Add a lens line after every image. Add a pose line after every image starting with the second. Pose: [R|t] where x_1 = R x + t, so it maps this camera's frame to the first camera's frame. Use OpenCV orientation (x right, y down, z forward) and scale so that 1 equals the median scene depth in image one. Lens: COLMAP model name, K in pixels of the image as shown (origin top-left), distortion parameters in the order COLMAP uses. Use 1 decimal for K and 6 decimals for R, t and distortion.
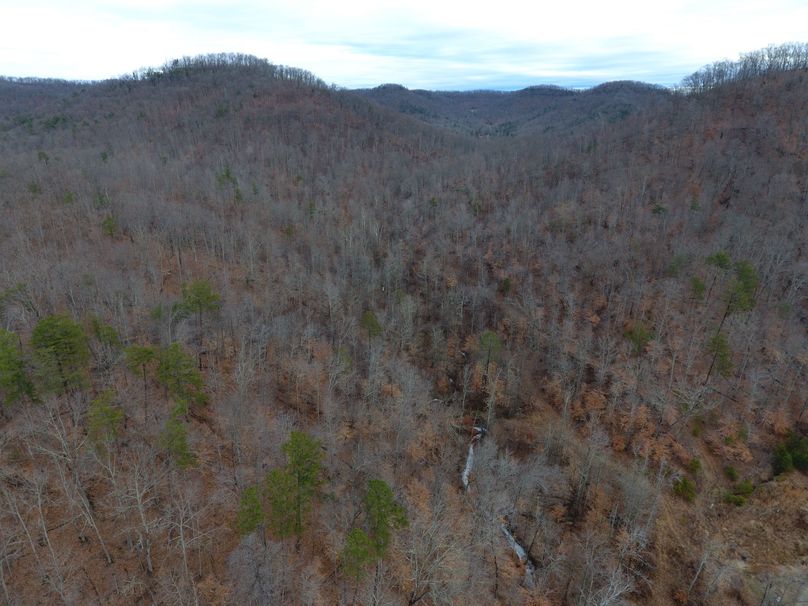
lens RADIAL K [[454.0, 0, 404.0], [0, 454.0, 303.0], [0, 0, 1]] dist [-0.001566, 0.000160]
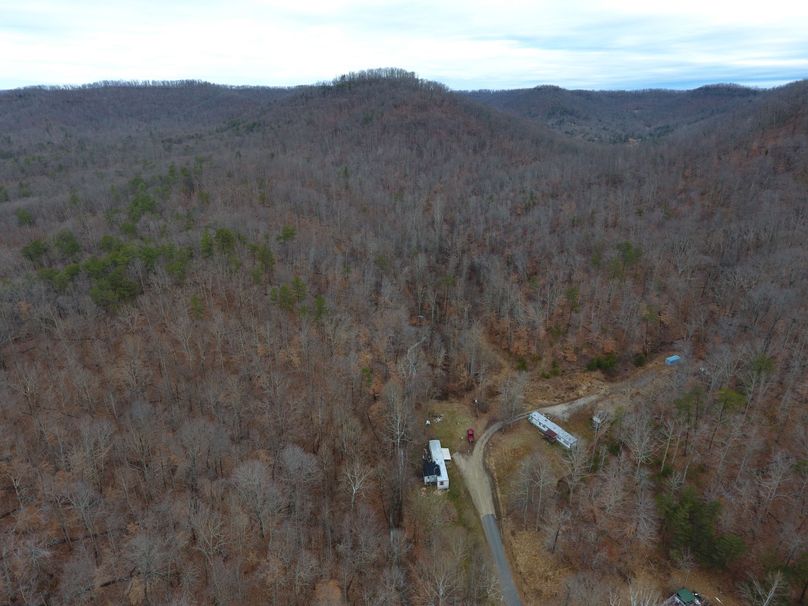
lens RADIAL K [[454.0, 0, 404.0], [0, 454.0, 303.0], [0, 0, 1]] dist [-0.001566, 0.000160]
pose [[0.944958, 0.126711, -0.301658, 0.104481], [-0.125752, 0.991802, 0.022682, 0.028778], [0.302060, 0.016500, 0.953146, -0.115827]]
